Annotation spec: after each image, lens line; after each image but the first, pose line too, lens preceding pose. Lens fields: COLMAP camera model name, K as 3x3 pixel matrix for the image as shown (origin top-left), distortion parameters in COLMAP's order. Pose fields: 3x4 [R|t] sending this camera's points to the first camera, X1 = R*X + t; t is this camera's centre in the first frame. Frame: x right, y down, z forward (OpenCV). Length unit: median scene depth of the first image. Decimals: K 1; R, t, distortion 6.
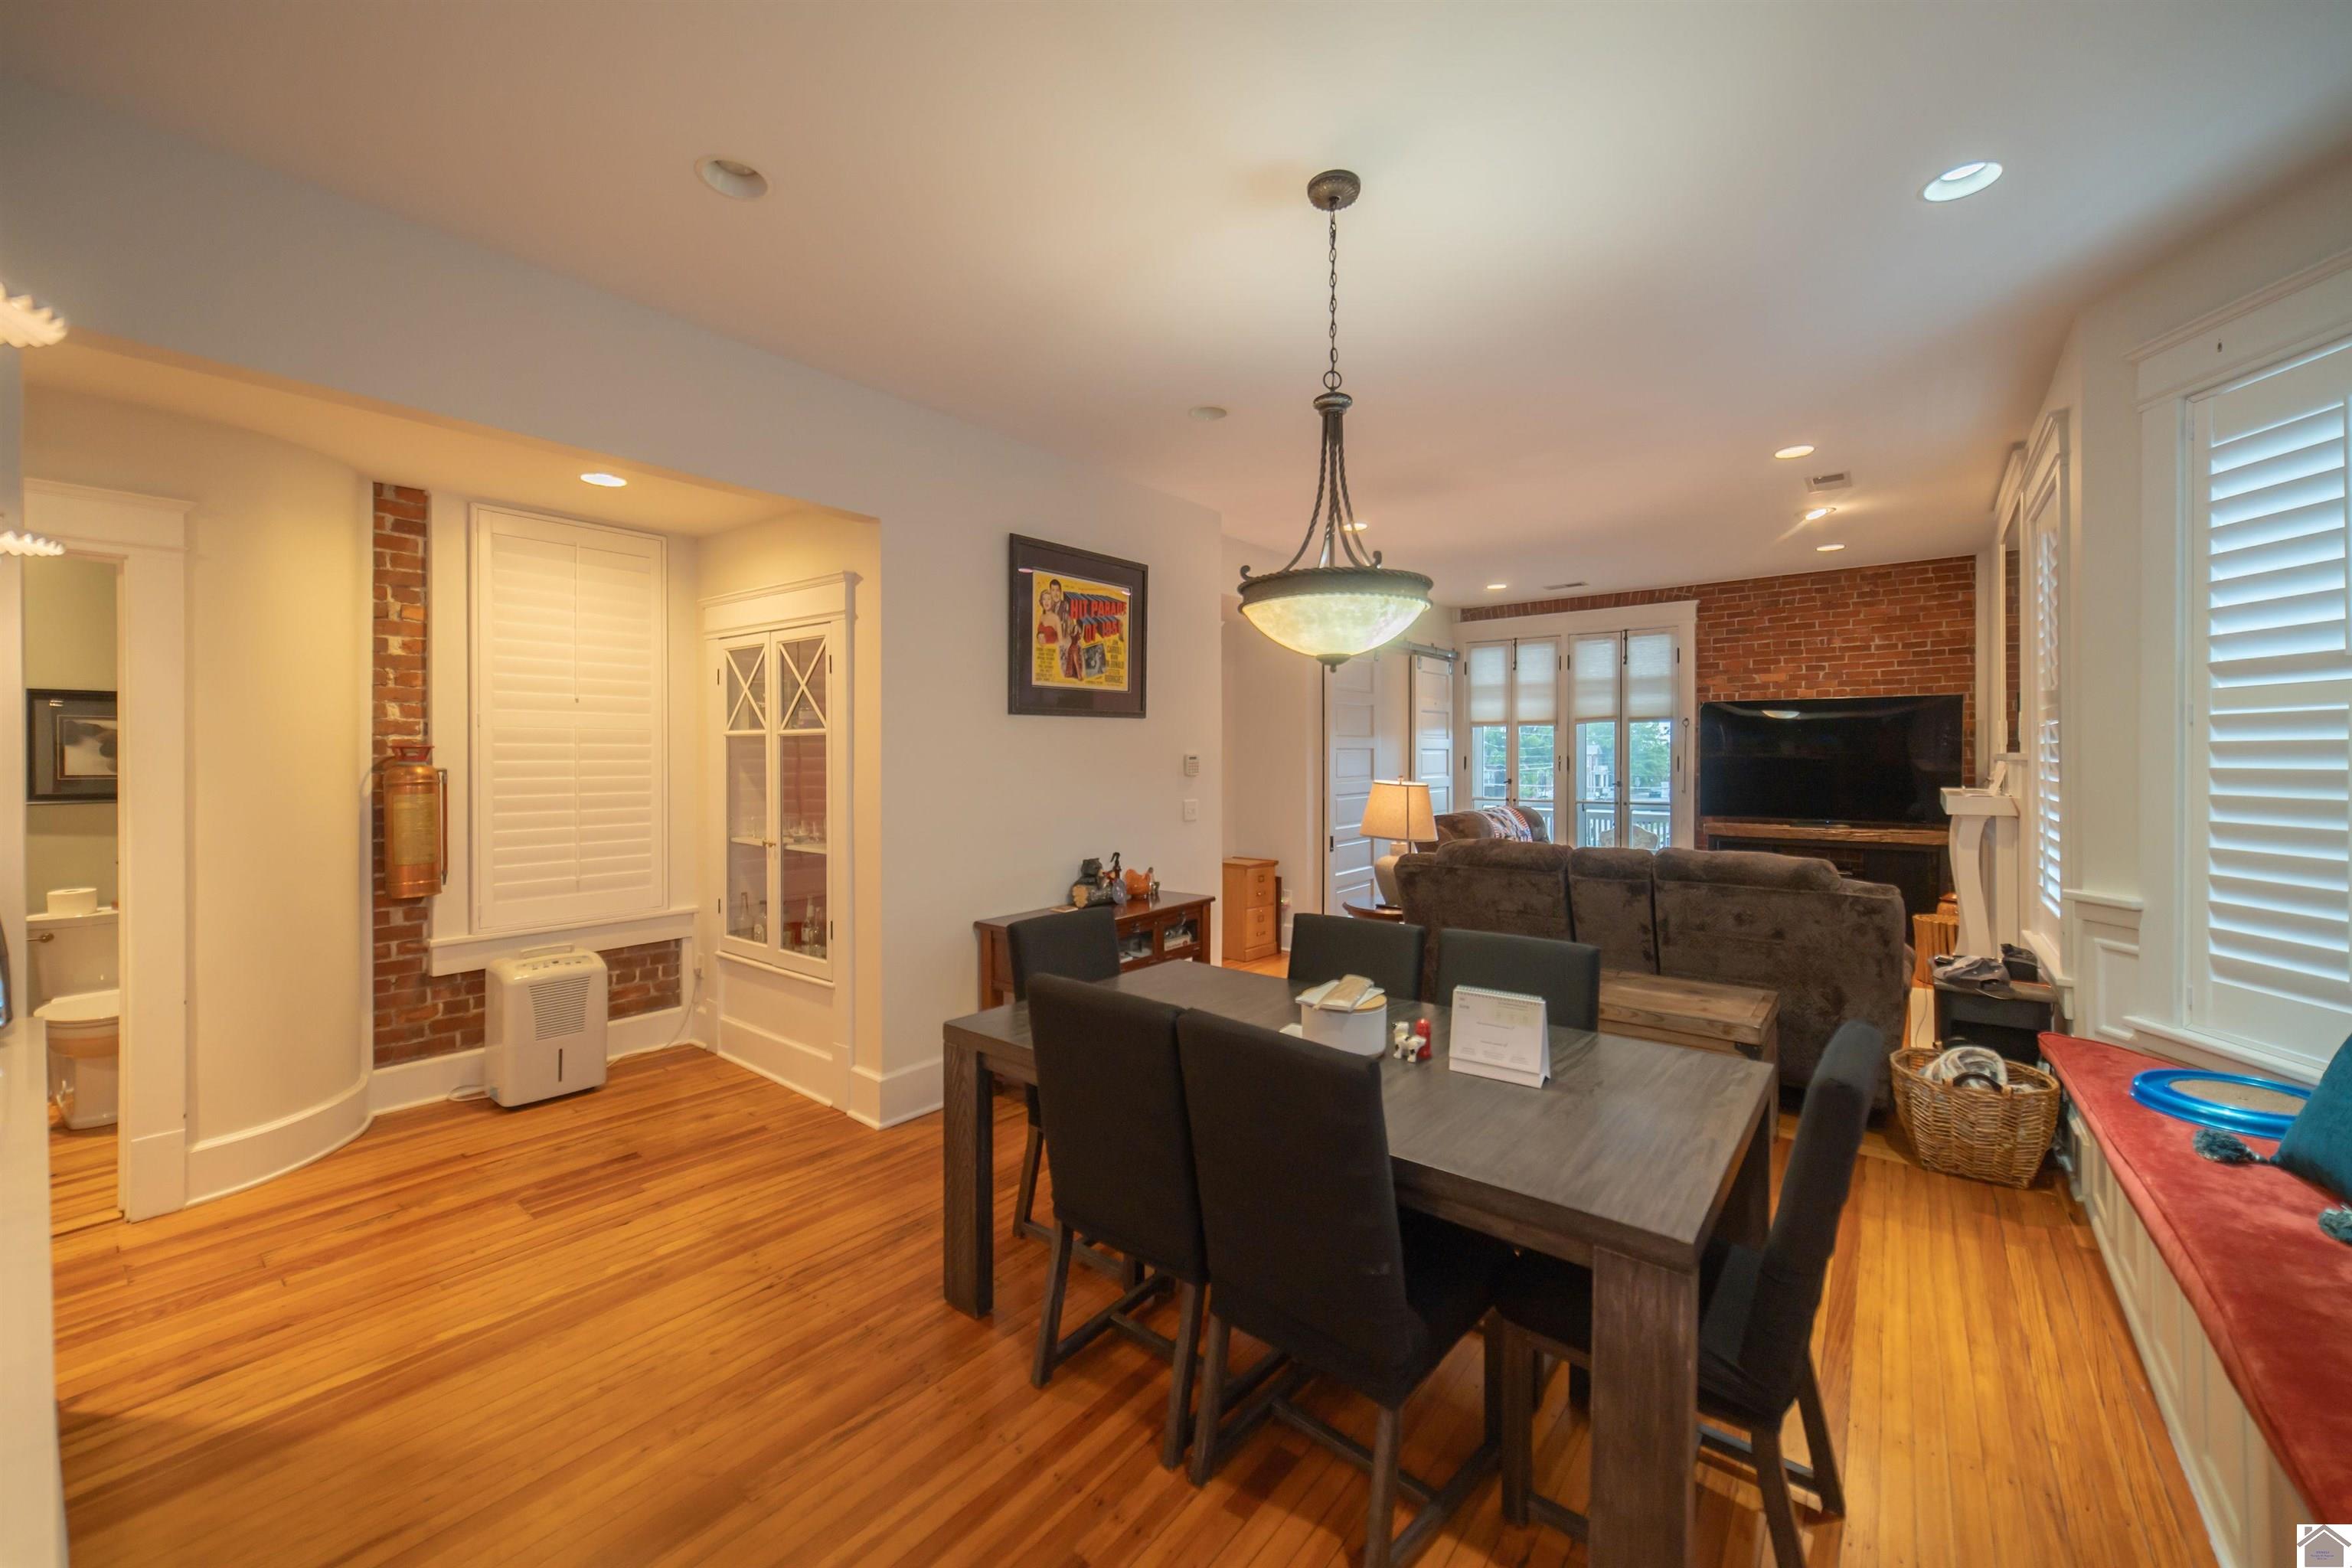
lens RADIAL K [[924.6, 0, 1201.7], [0, 924.6, 758.4], [0, 0, 1]] dist [-0.000298, -0.000340]
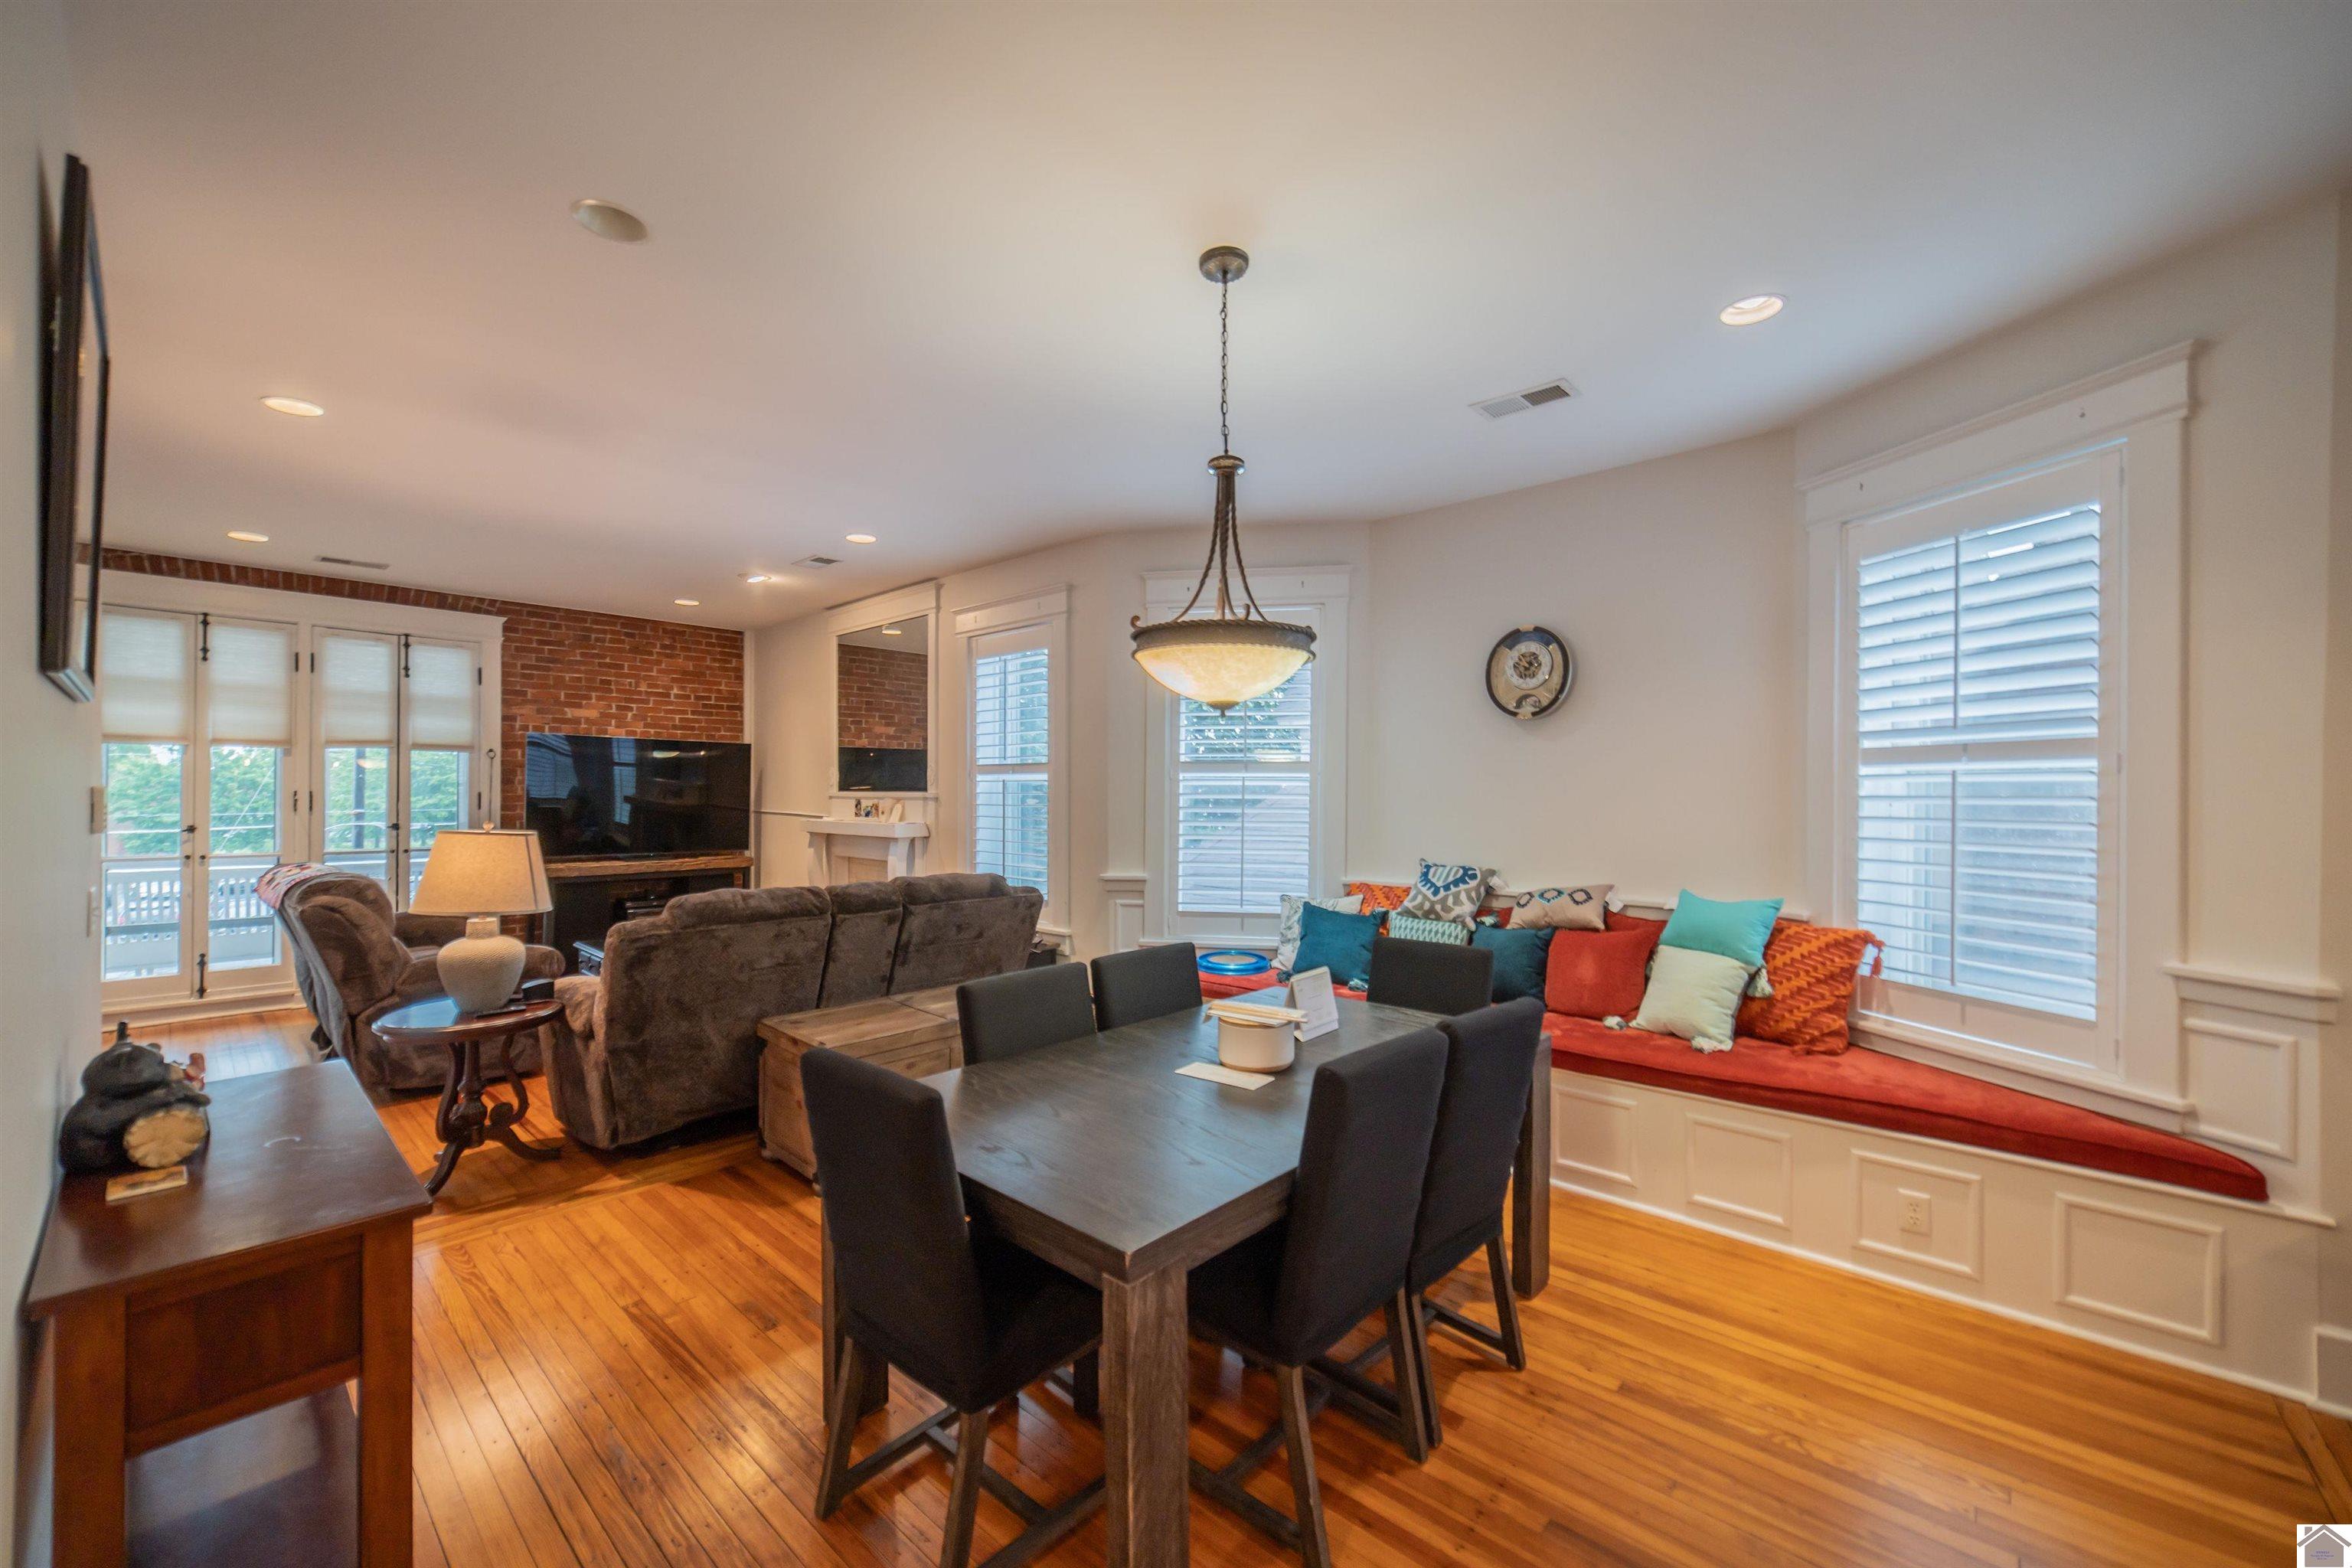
lens RADIAL K [[879.4, 0, 1174.4], [0, 879.4, 798.5], [0, 0, 1]] dist [-0.005004, 0.001735]
pose [[0.080123, -0.003447, 0.996779, -0.277449], [-0.002313, 0.999991, 0.003644, -0.001438], [-0.996782, -0.002598, 0.080114, 0.312365]]
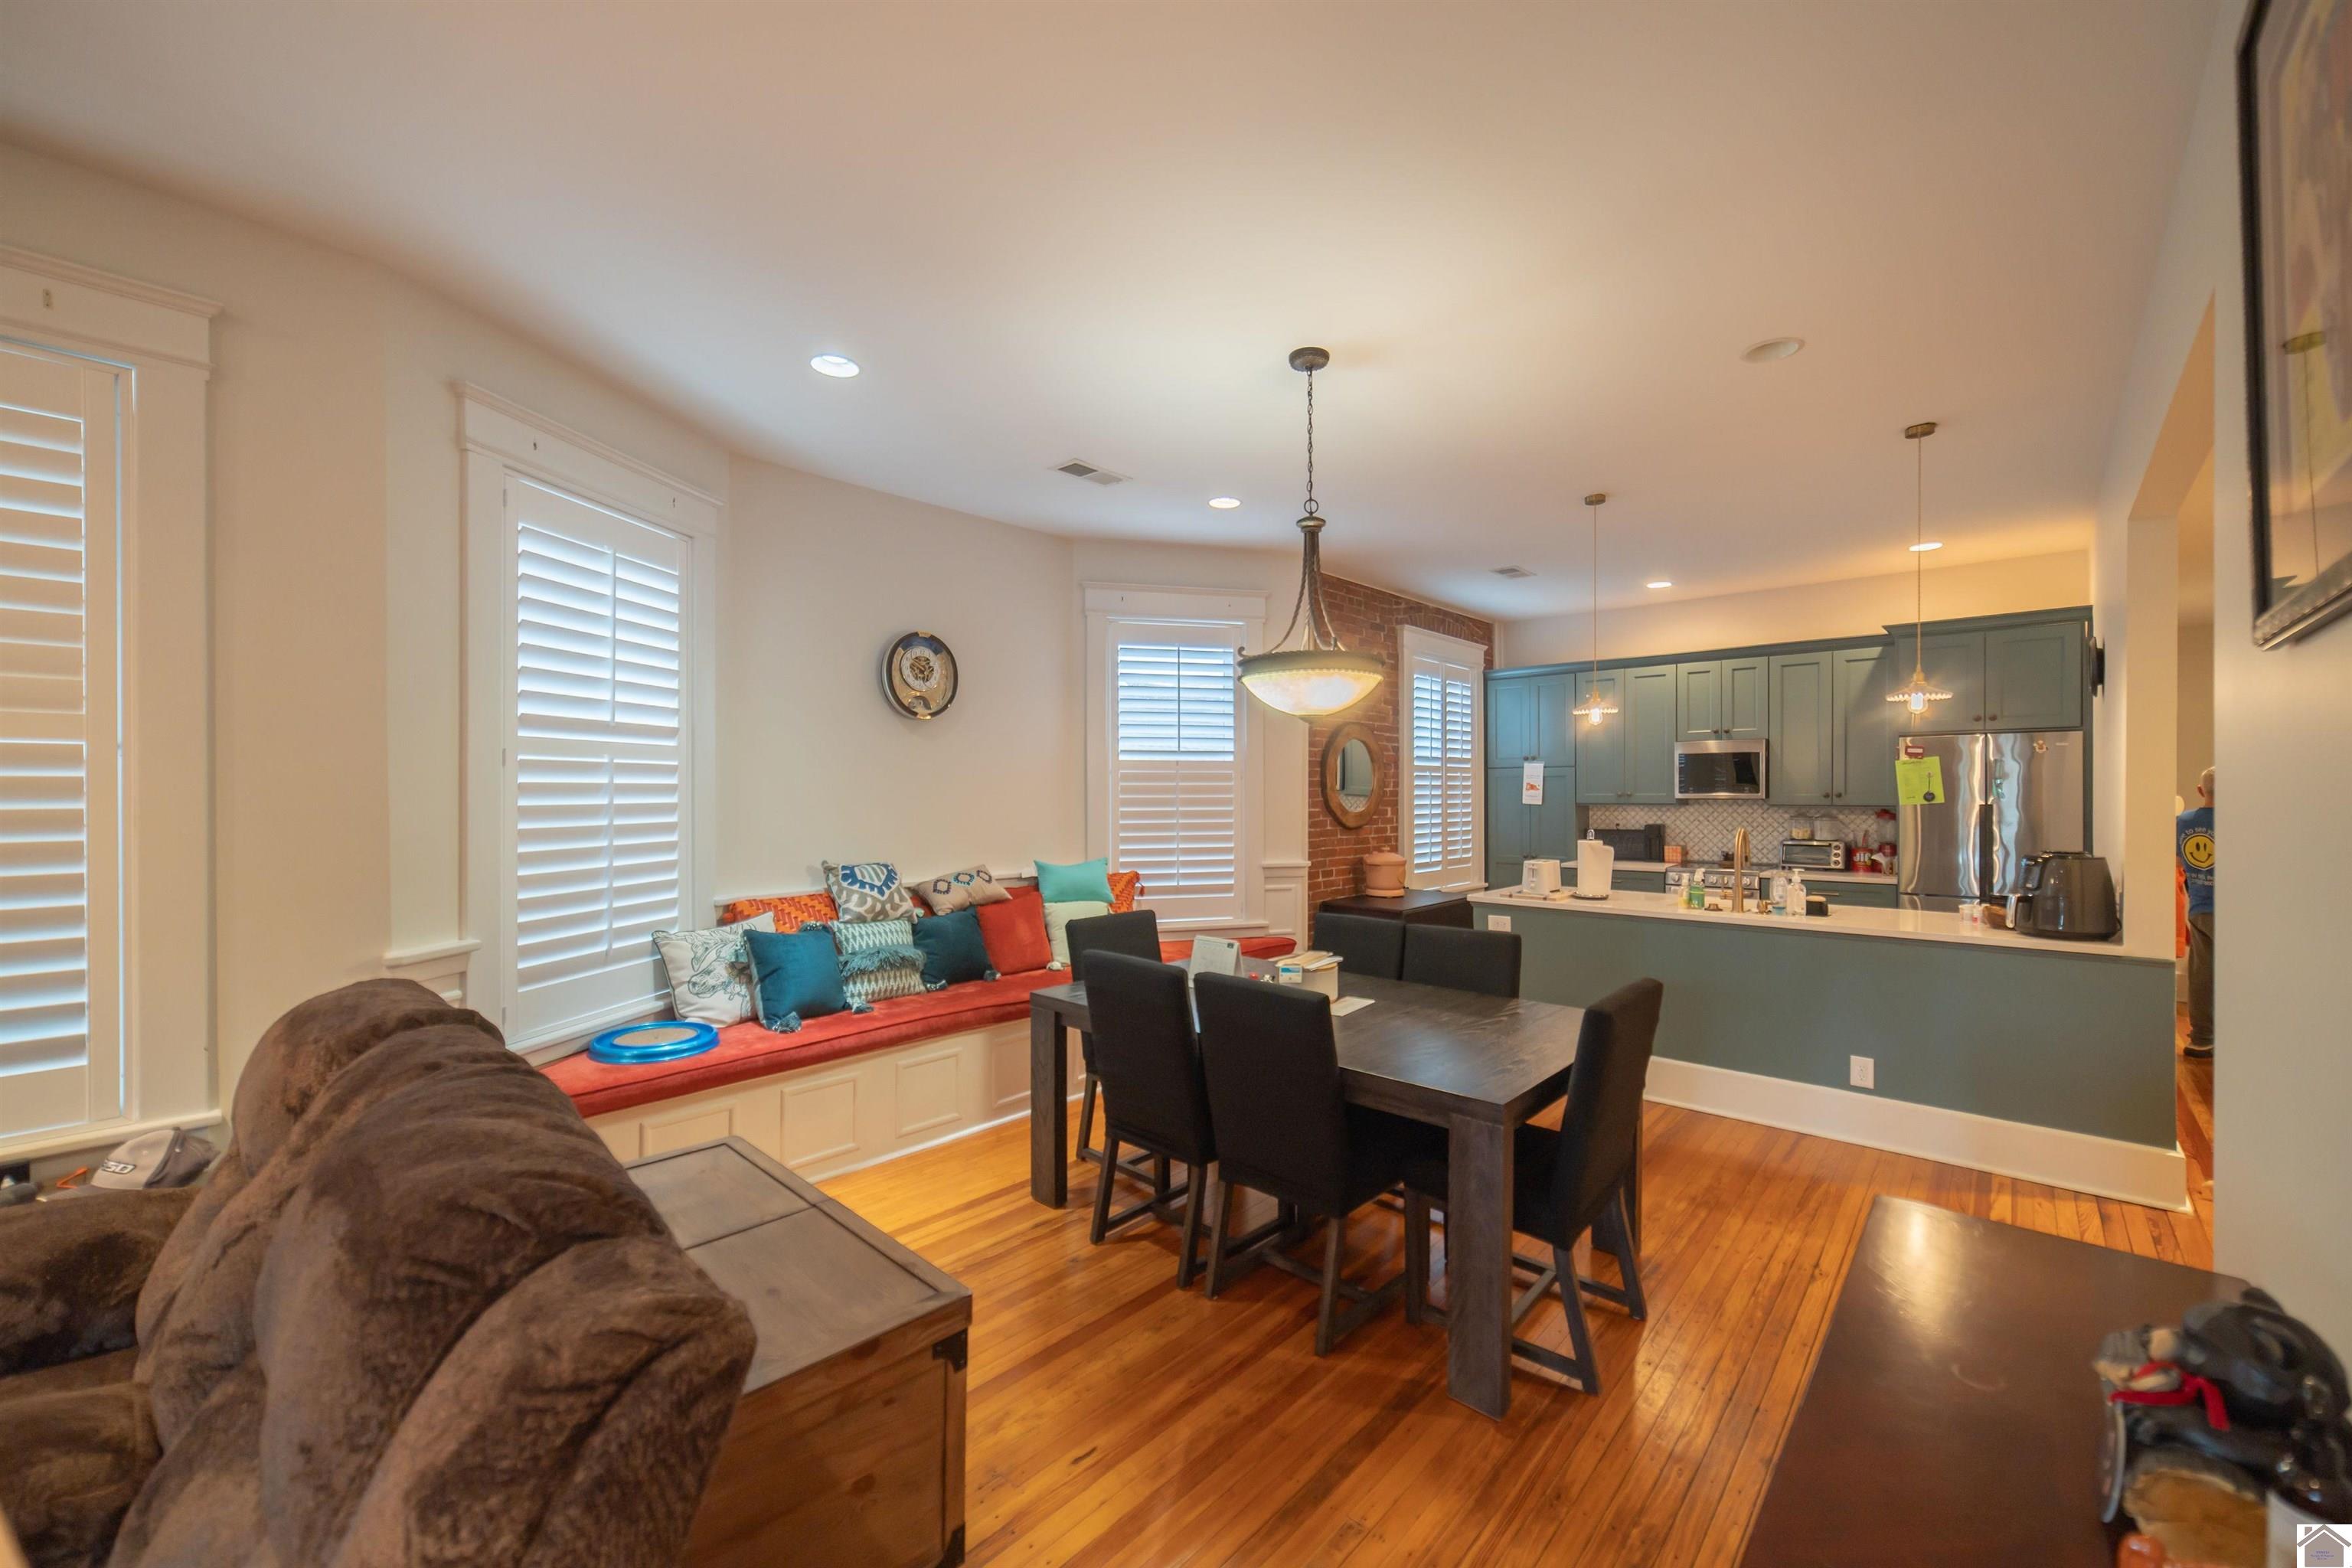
lens RADIAL K [[879.4, 0, 1222.3], [0, 879.4, 796.9], [0, 0, 1]] dist [-0.005004, 0.001735]
pose [[-0.994920, 0.002795, 0.100627, 0.039487], [0.003930, 0.999931, 0.011079, -0.003436], [-0.100589, 0.011418, -0.994863, 0.713751]]
